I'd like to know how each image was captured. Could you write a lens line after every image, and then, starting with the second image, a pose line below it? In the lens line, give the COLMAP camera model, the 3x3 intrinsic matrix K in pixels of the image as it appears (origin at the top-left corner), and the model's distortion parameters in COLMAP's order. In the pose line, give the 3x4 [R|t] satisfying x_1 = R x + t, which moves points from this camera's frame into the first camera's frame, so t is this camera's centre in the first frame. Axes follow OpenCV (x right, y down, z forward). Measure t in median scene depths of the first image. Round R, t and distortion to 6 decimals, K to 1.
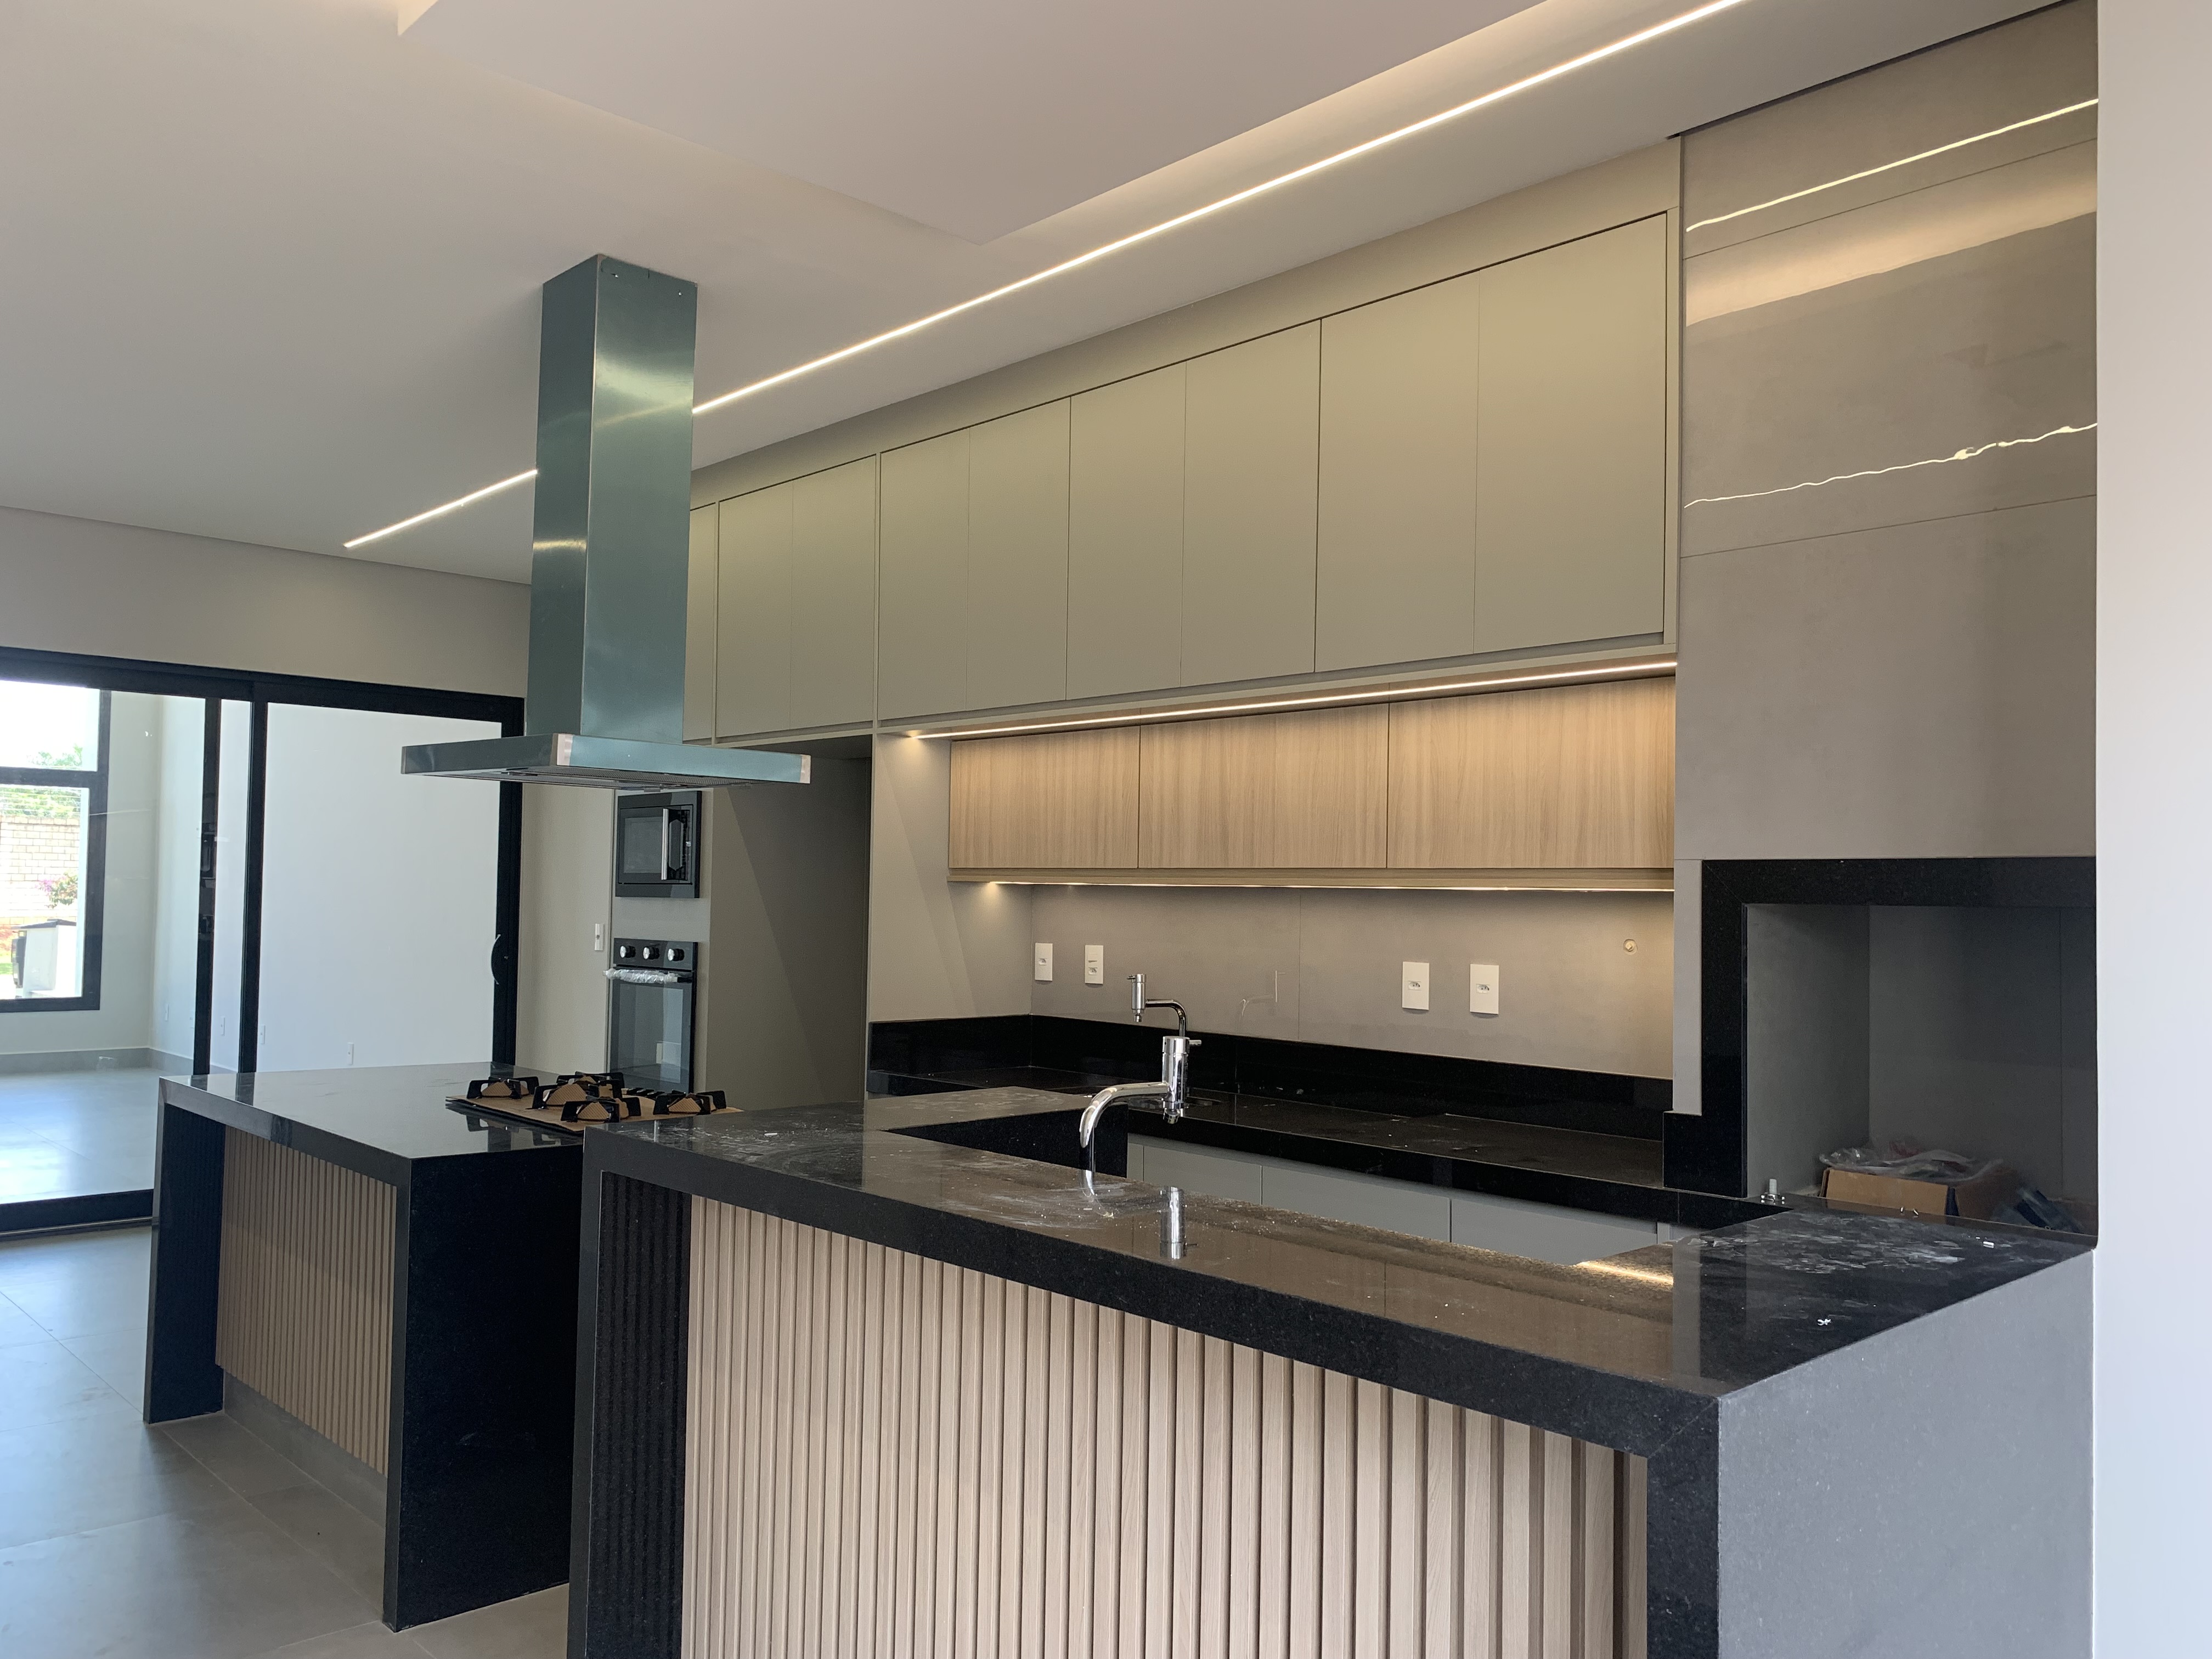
lens RADIAL K [[1657.4, 0, 1104.6], [0, 1657.4, 843.1], [0, 0, 1]] dist [0.076868, -0.103528]
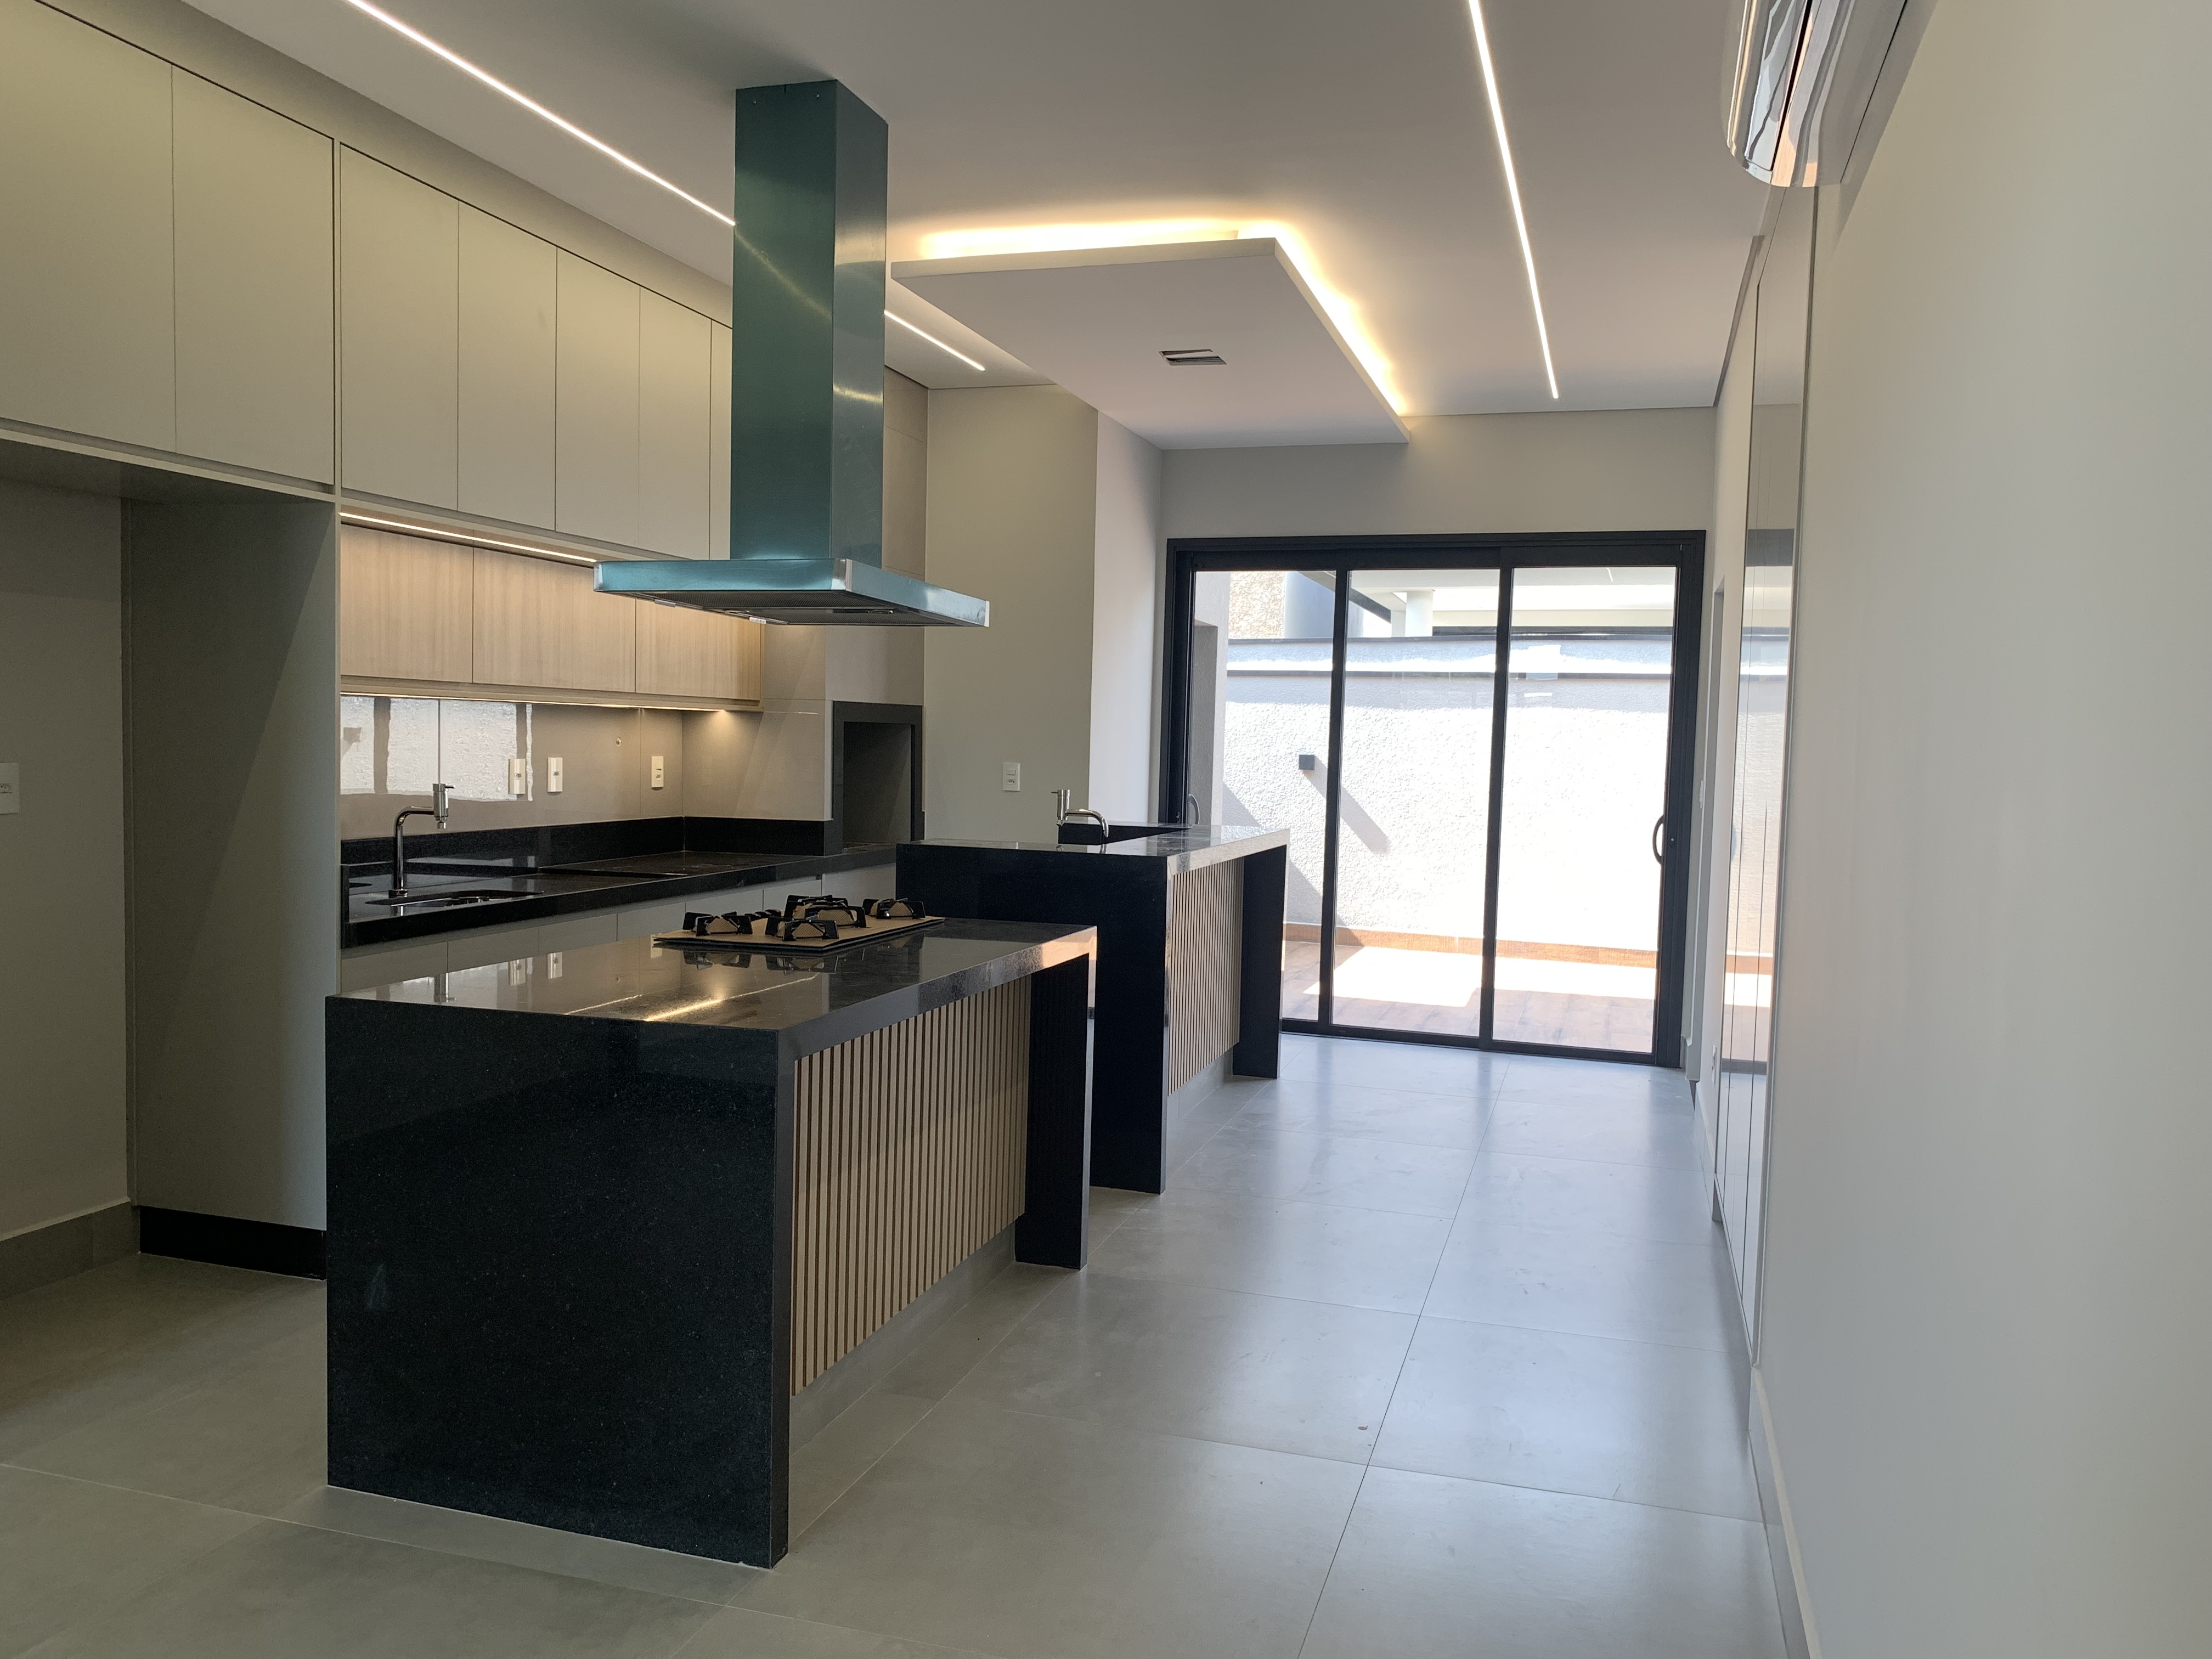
lens RADIAL K [[1706.9, 0, 1109.3], [0, 1706.9, 854.9], [0, 0, 1]] dist [0.065097, -0.076349]
pose [[-0.492638, -0.090771, 0.865487, -1.195746], [-0.063783, 0.995637, 0.068115, 0.024664], [-0.867894, -0.021647, -0.496278, 1.237694]]
